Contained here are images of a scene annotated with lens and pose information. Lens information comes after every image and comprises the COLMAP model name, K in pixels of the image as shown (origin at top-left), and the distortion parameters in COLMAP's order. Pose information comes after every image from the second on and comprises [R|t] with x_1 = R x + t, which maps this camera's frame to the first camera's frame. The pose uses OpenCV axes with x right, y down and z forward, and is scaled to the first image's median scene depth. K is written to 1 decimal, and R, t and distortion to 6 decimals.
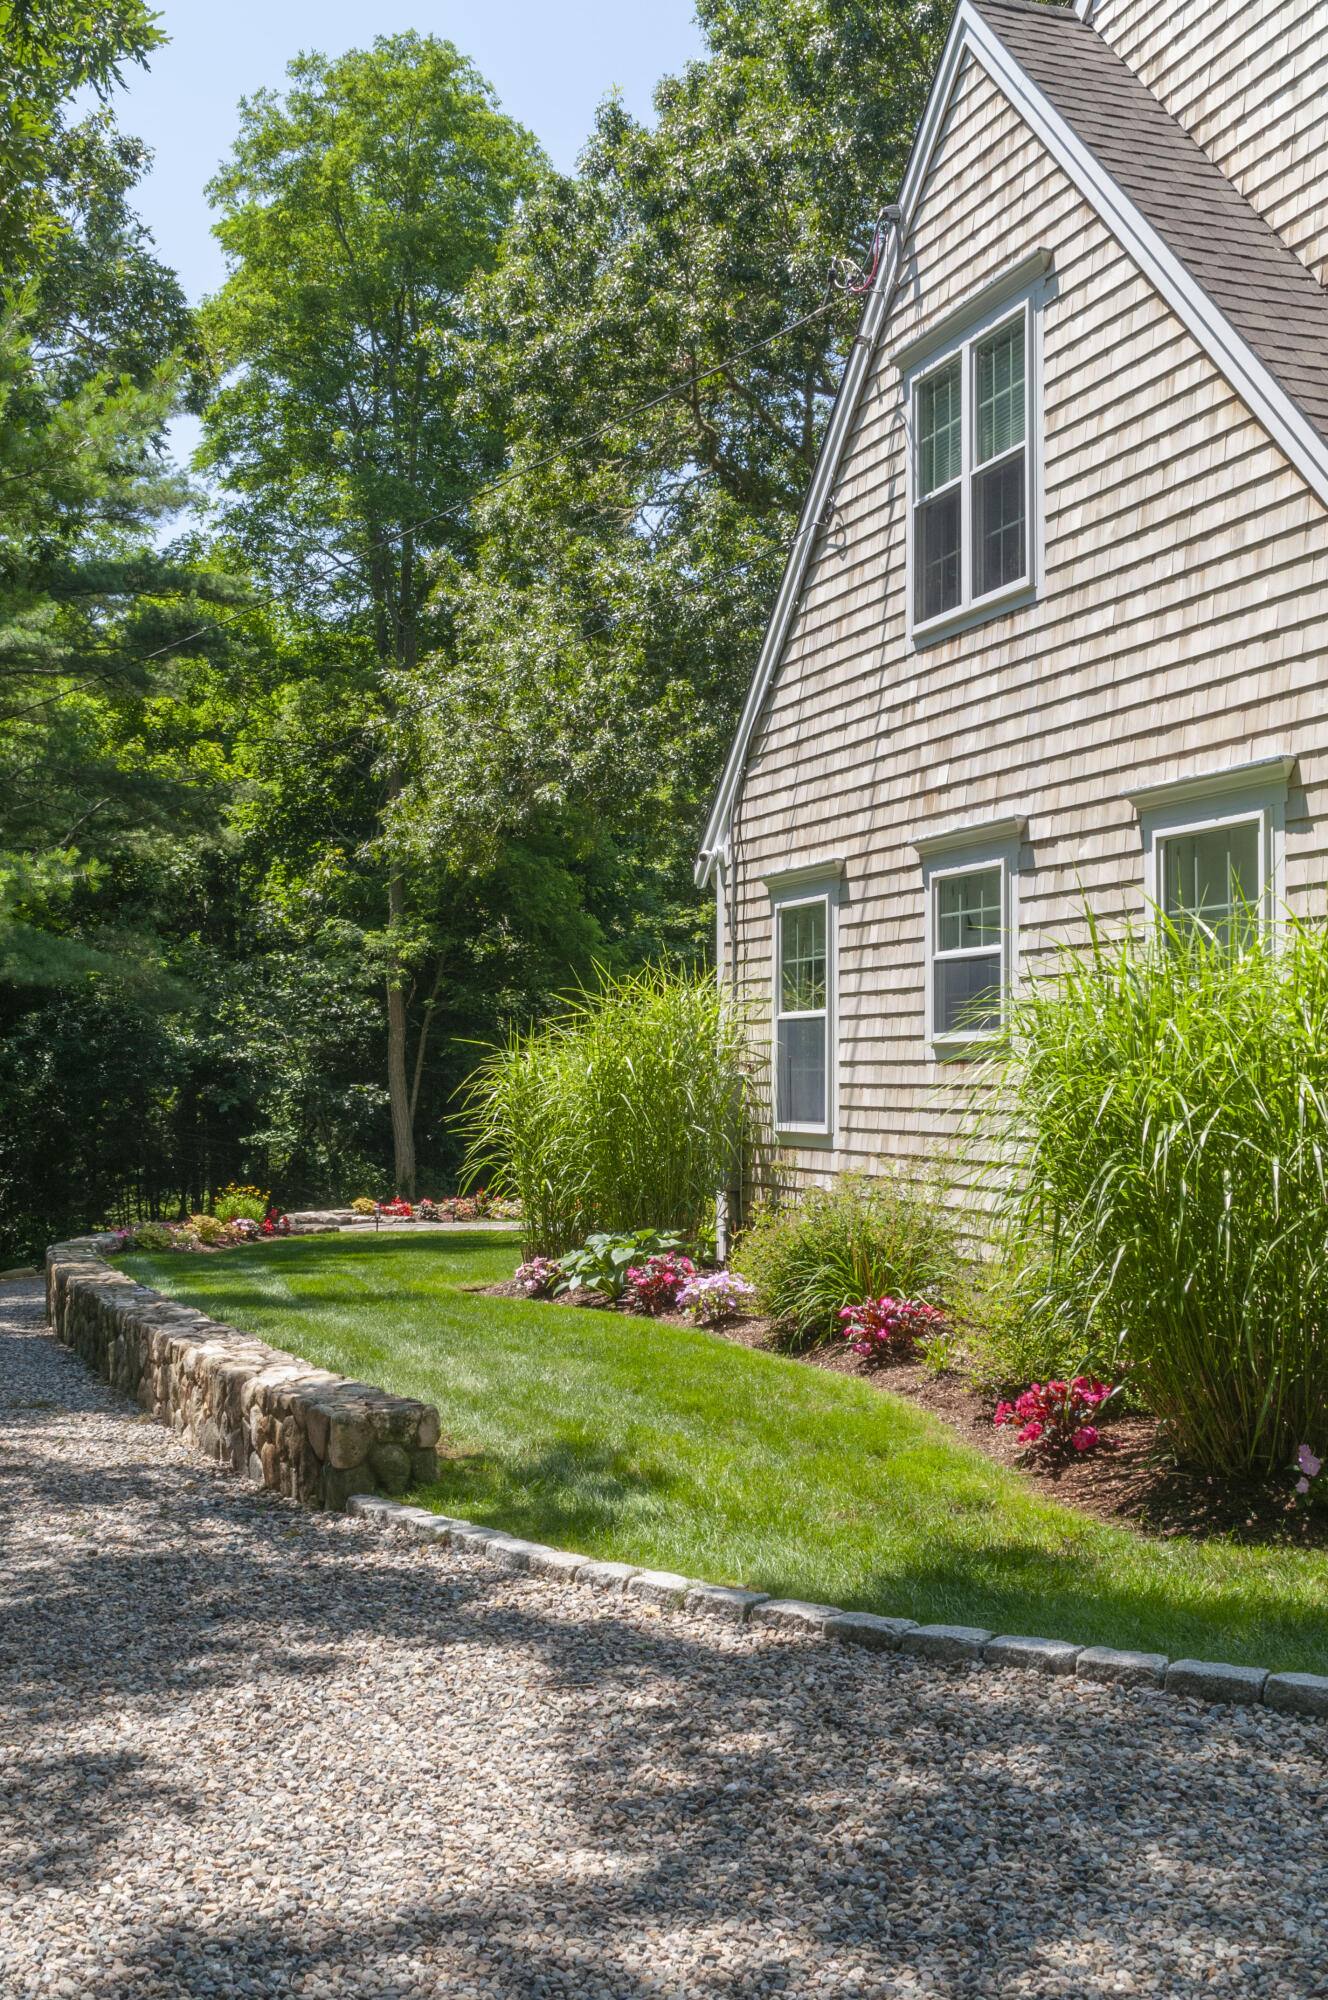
lens RADIAL K [[2394.4, 0, 664.0], [0, 2394.4, 1000.0], [0, 0, 1]] dist [-0.099372, 0.023553]
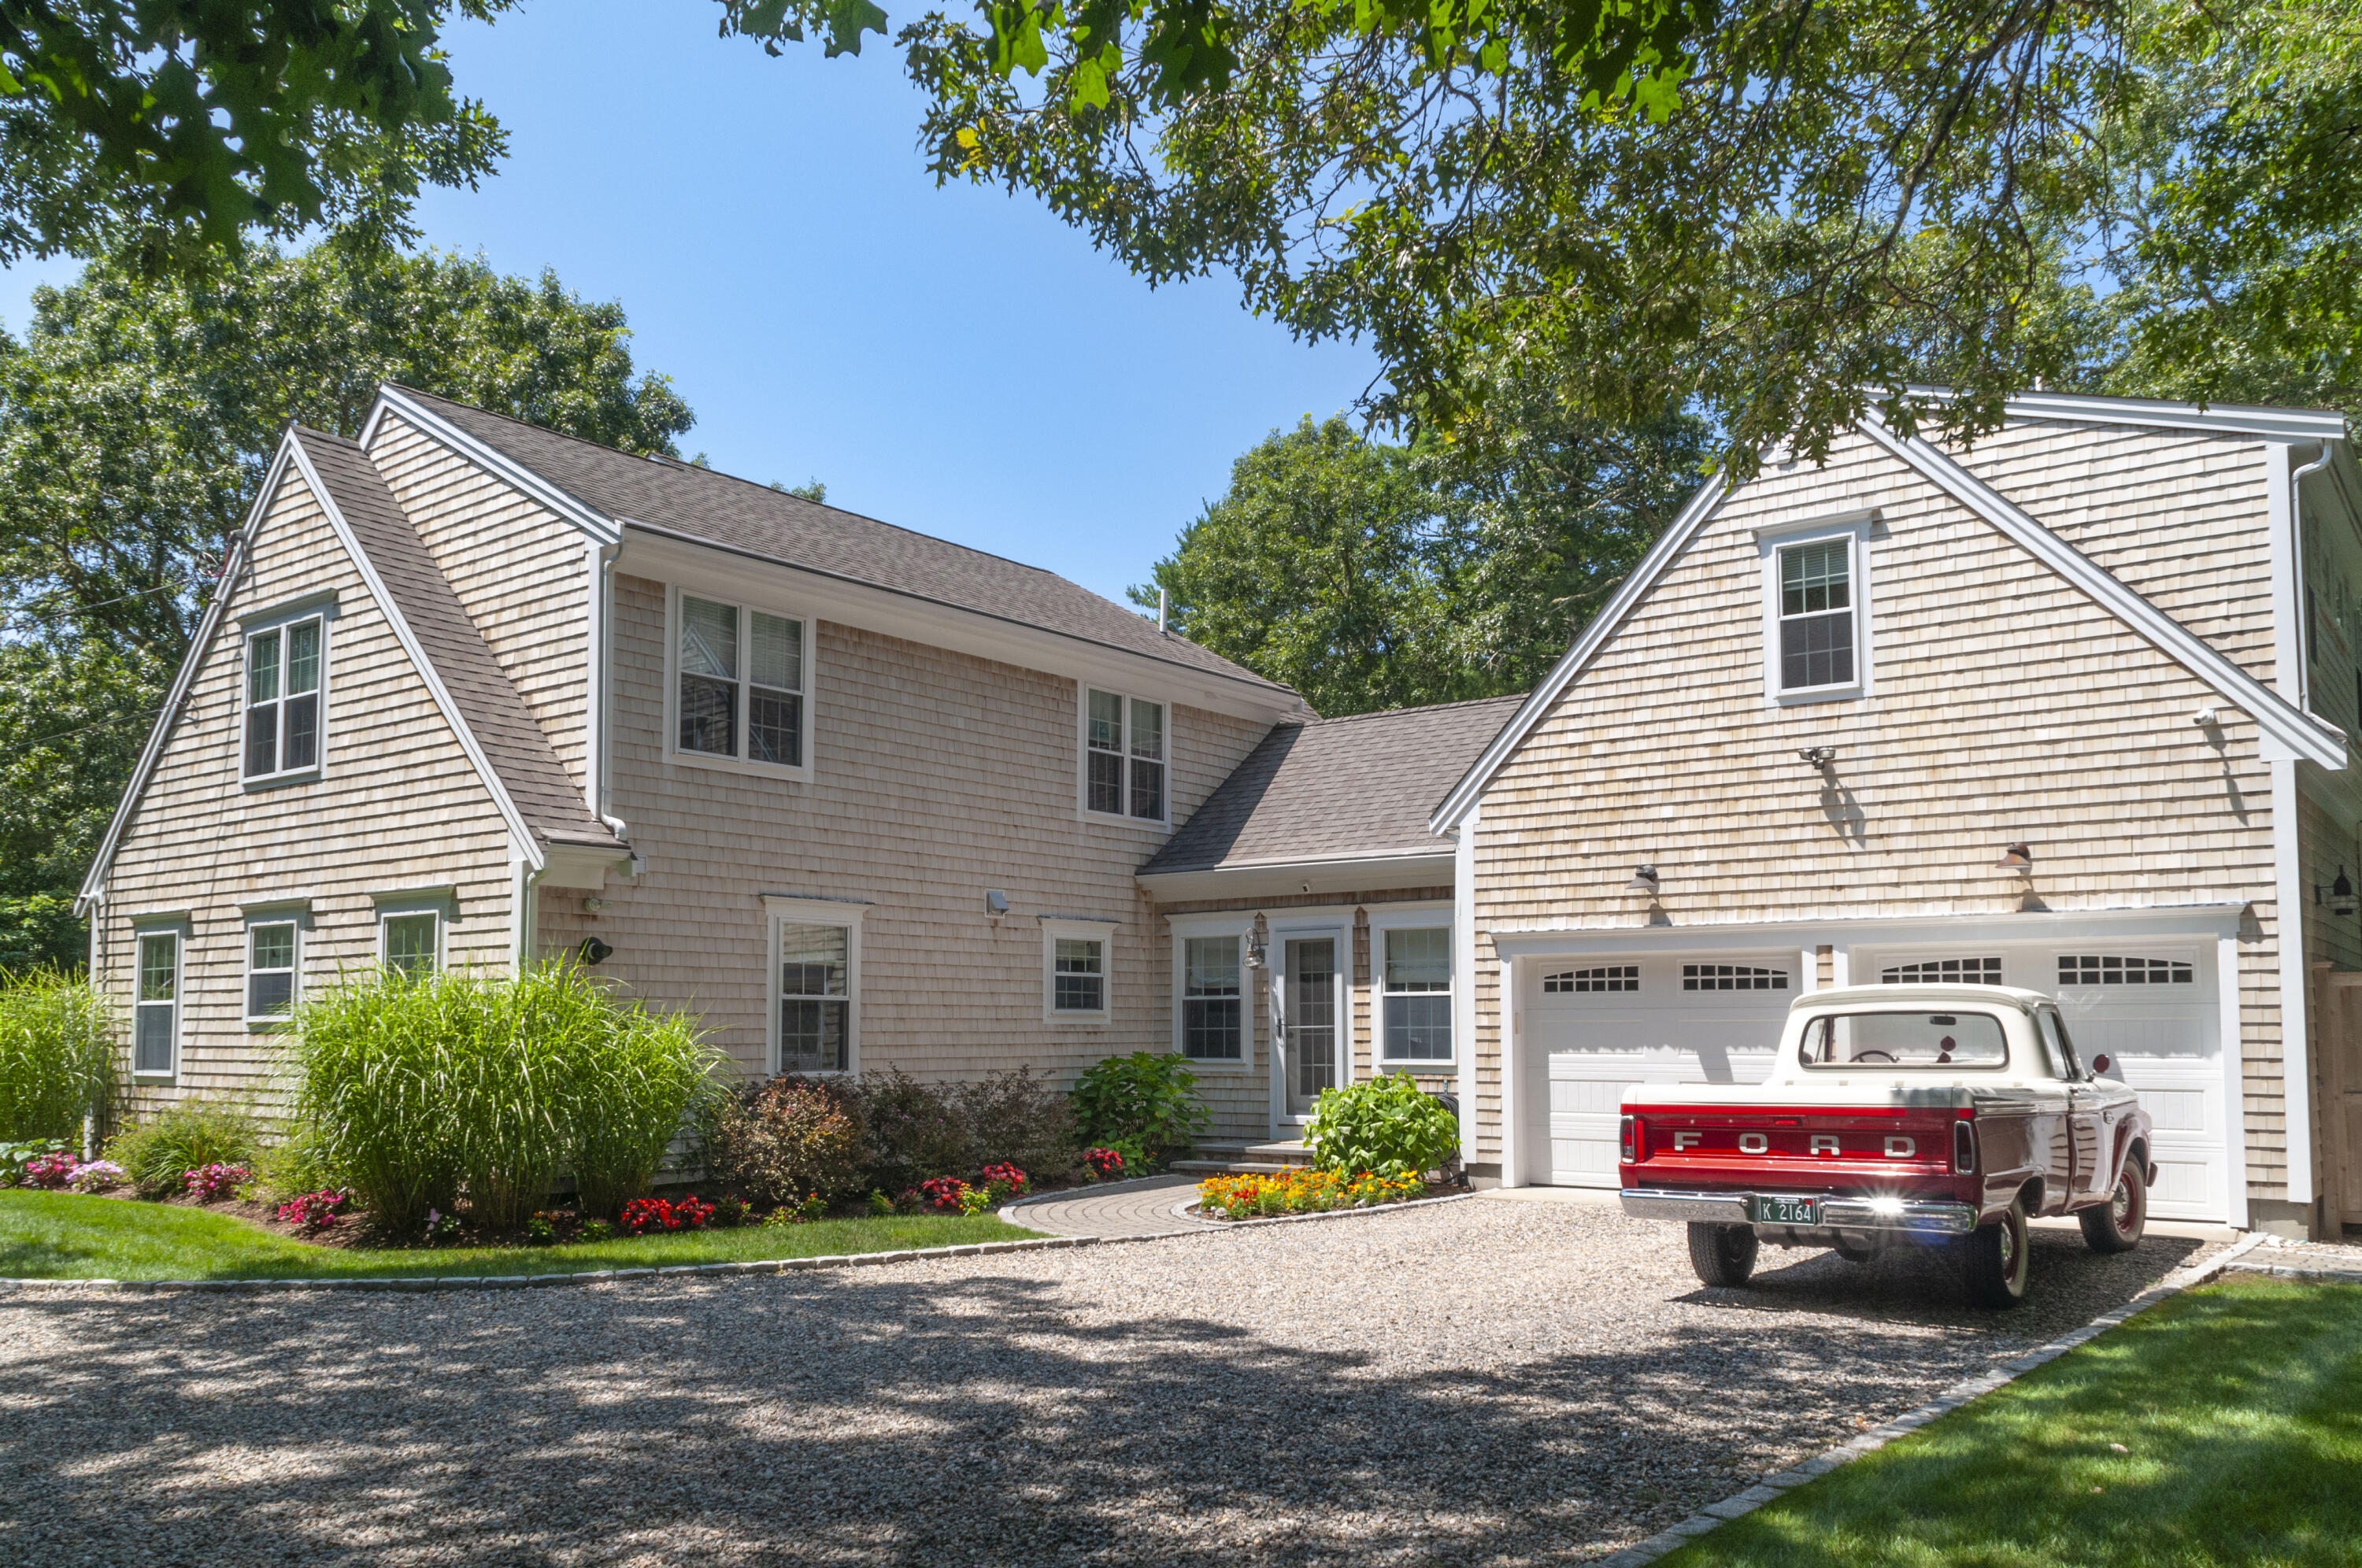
lens RADIAL K [[1891.5, 0, 1182.1], [0, 1891.5, 911.4], [0, 0, 1]] dist [0.019866, 0.001326]
pose [[0.839699, 0.034572, 0.541951, -0.069061], [-0.016373, 0.999129, -0.038369, -0.020790], [-0.542805, 0.023345, 0.839534, -0.531732]]
